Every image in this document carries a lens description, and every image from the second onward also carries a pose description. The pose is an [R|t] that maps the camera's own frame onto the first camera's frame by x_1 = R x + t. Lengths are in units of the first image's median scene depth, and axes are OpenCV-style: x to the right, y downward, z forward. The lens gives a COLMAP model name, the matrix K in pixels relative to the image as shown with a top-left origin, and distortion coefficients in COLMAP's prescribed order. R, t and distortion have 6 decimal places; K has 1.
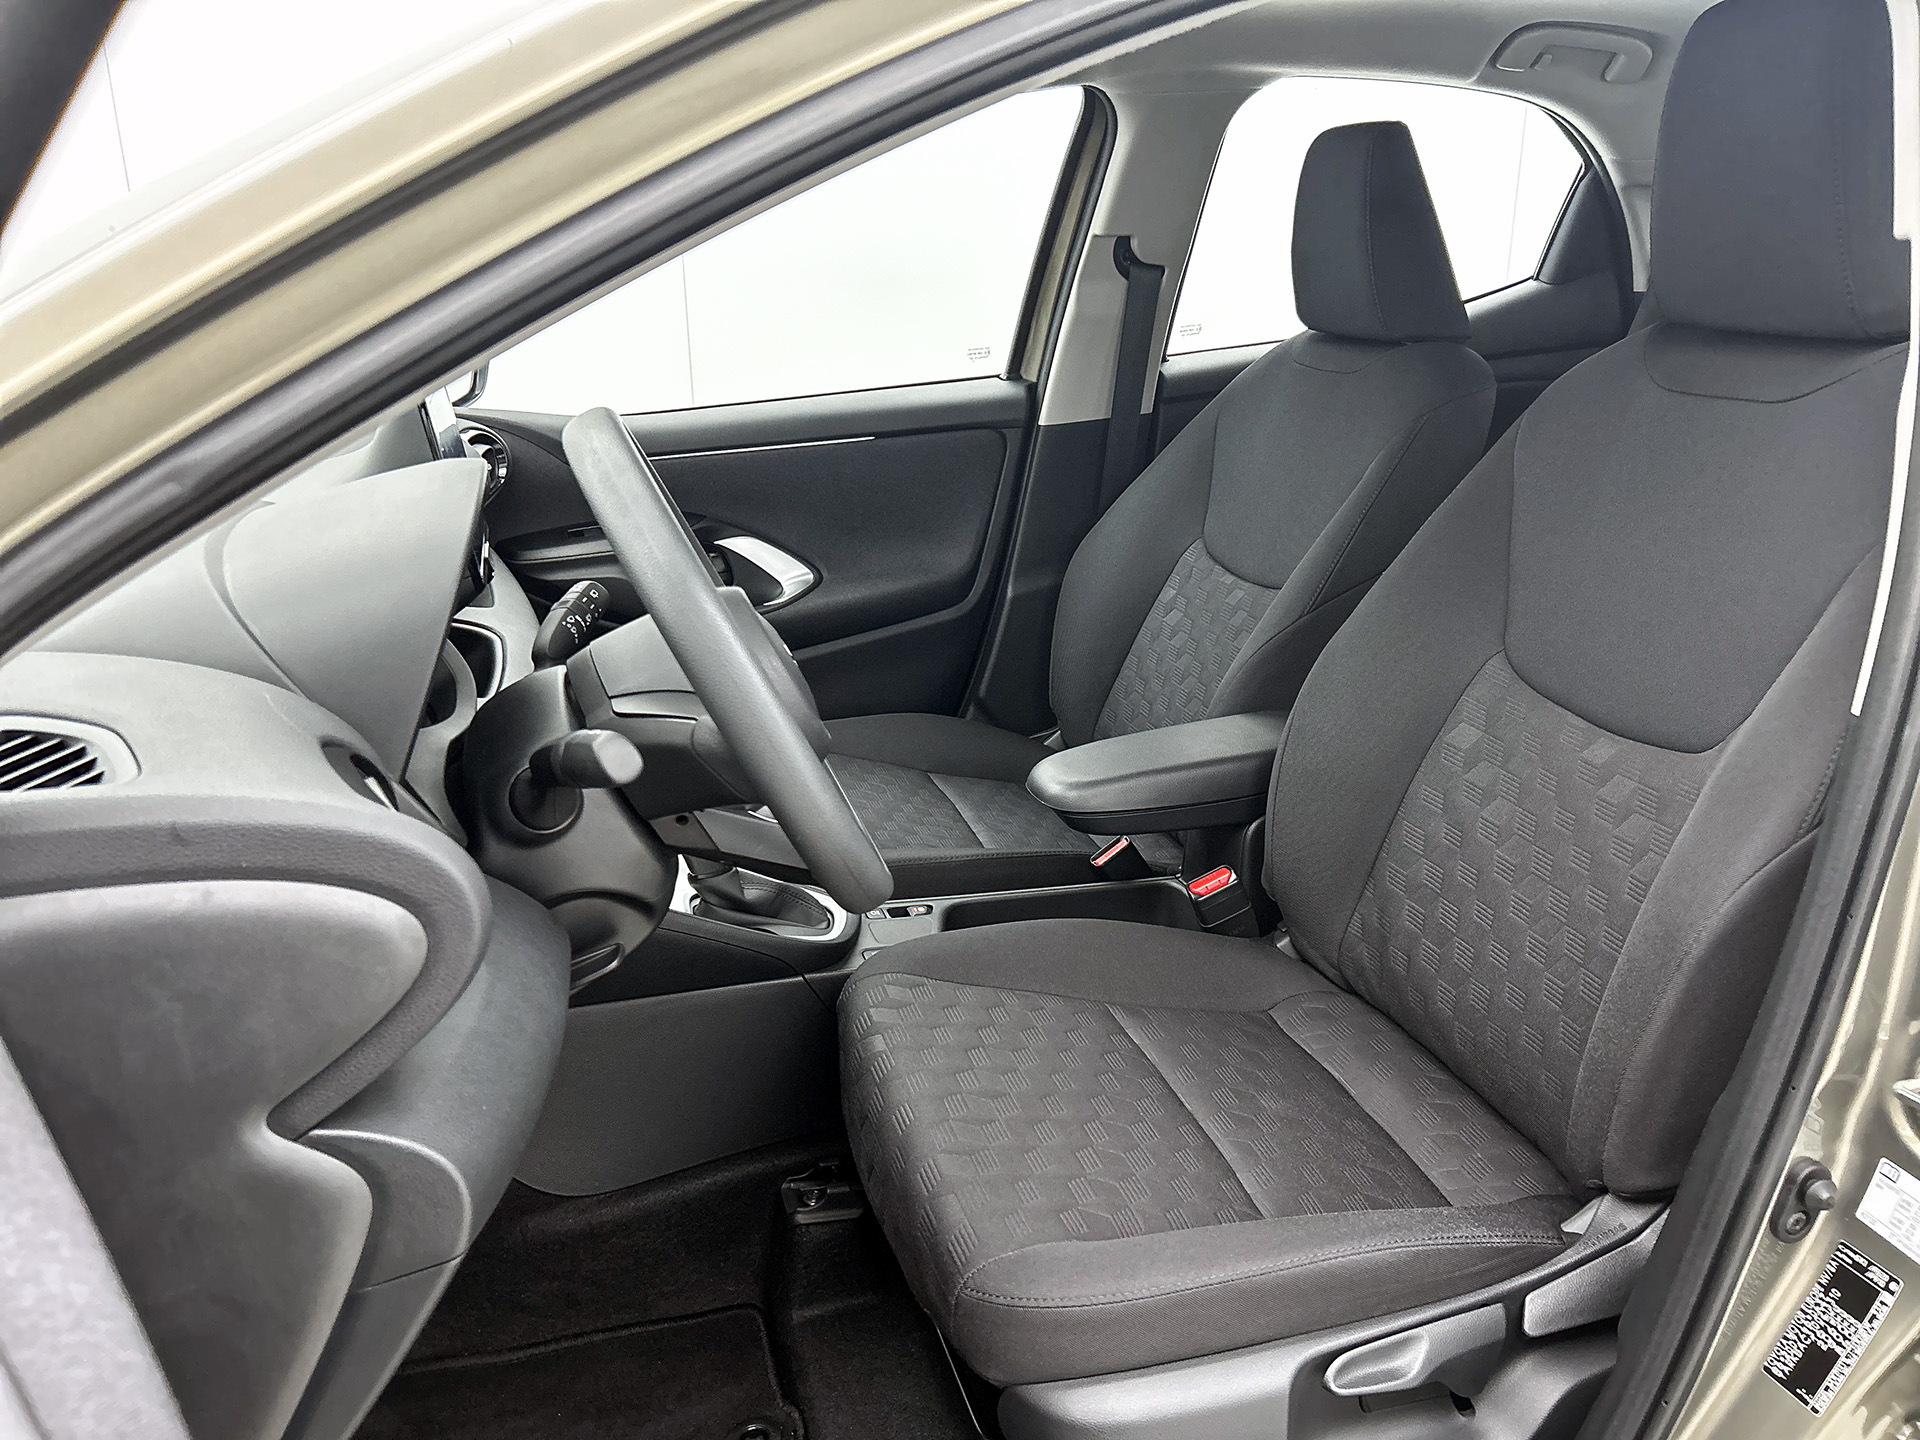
lens RADIAL K [[1415.3, 0, 932.3], [0, 1415.3, 735.3], [0, 0, 1]] dist [0.035280, -0.028831]
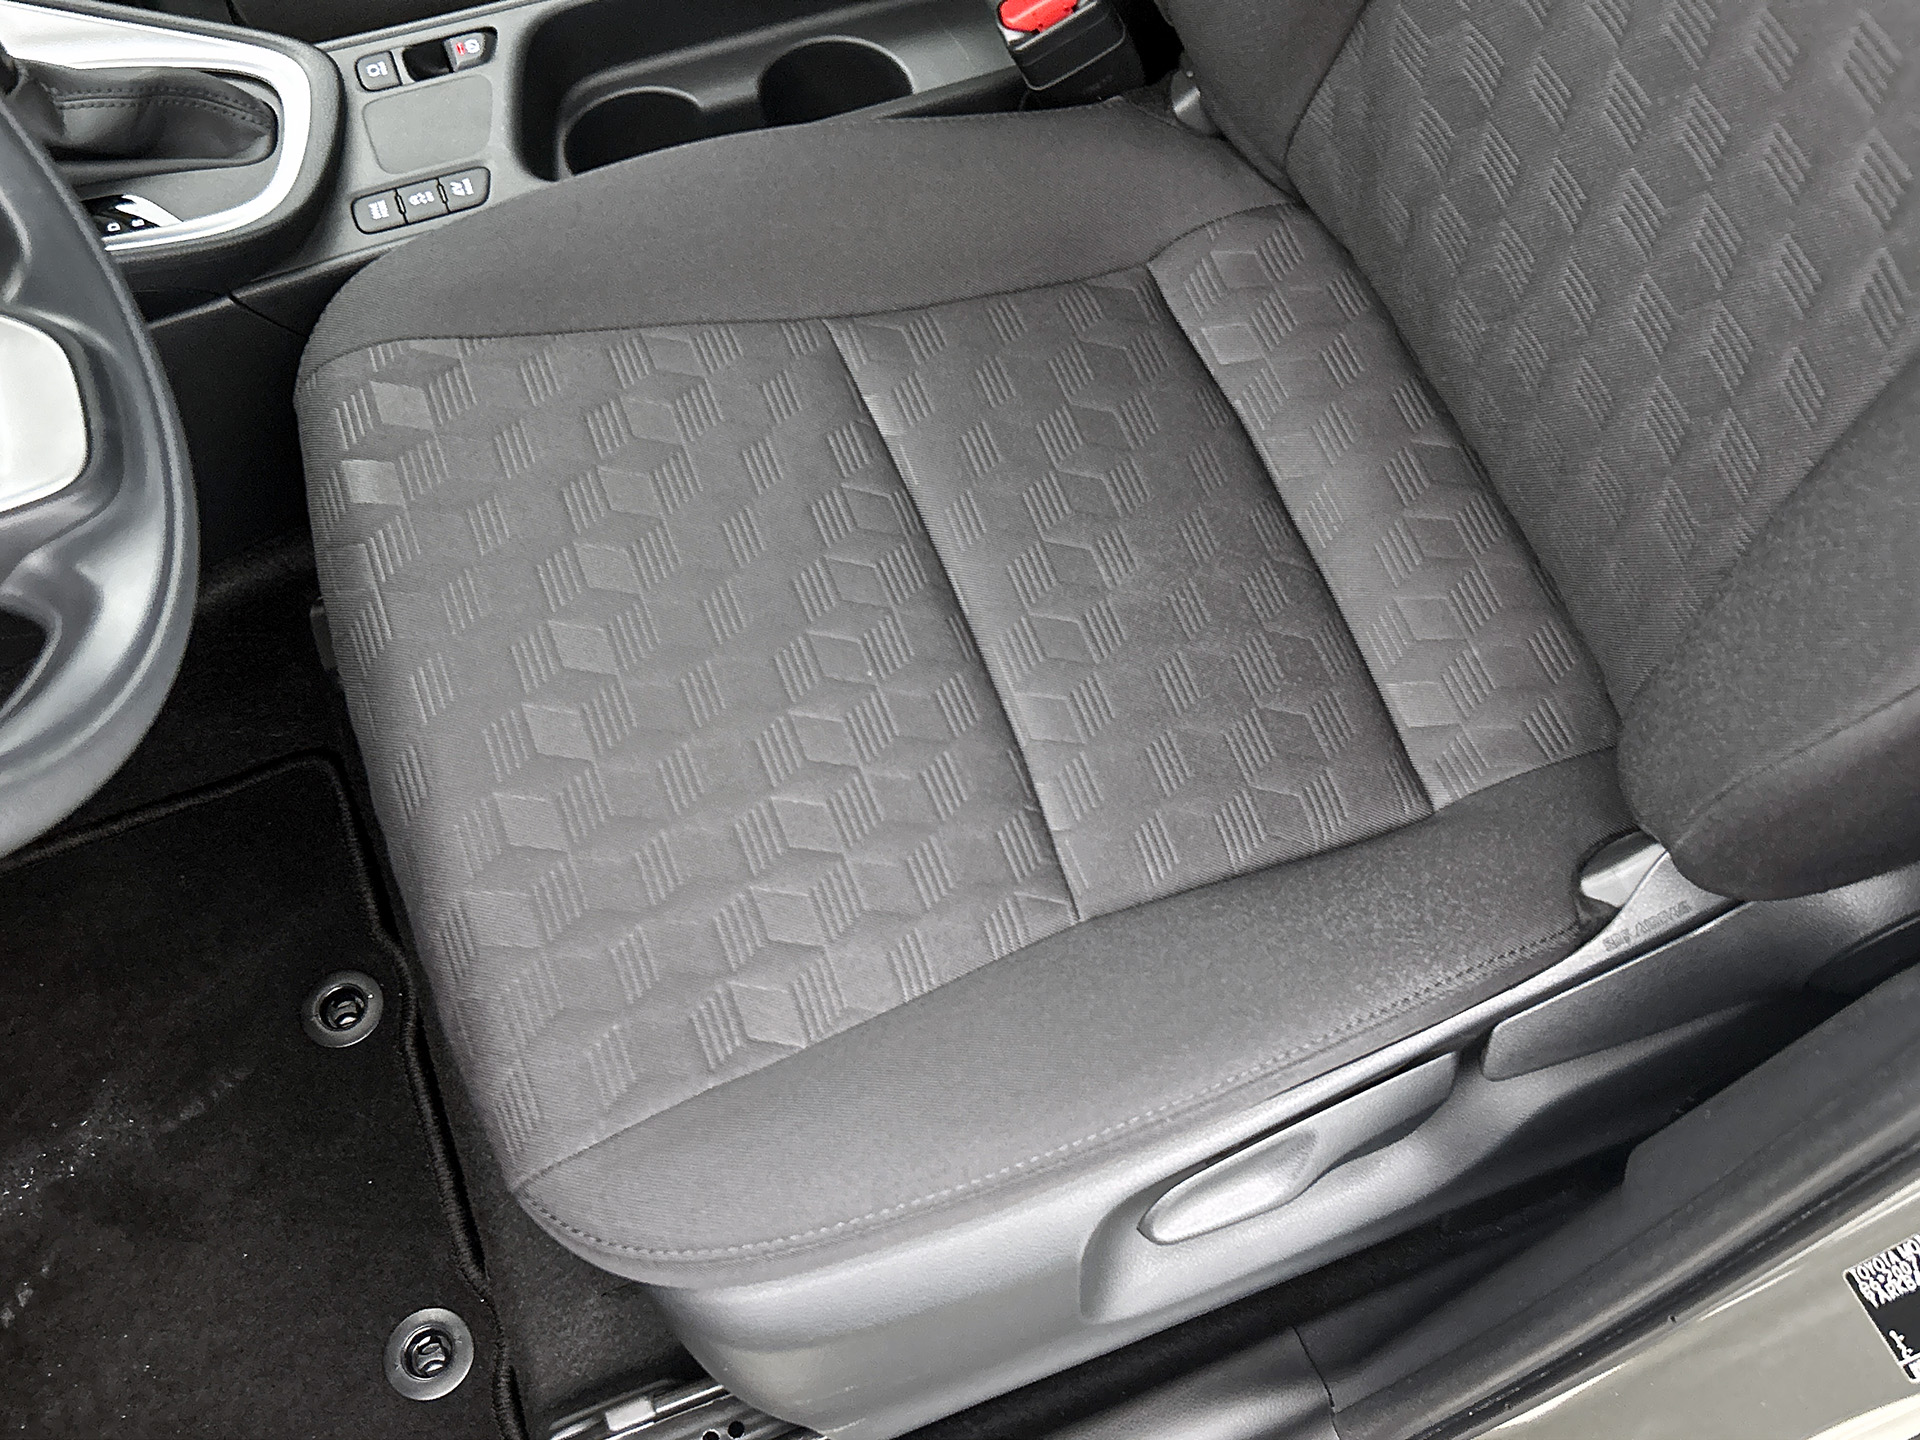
lens RADIAL K [[1934.7, 0, 957.1], [0, 1934.7, 708.8], [0, 0, 1]] dist [0.033447, 0.000000]
pose [[0.994649, -0.100022, 0.025861, 0.124721], [0.053325, 0.711449, 0.700711, -0.186443], [-0.088485, -0.695583, 0.712976, 0.359605]]
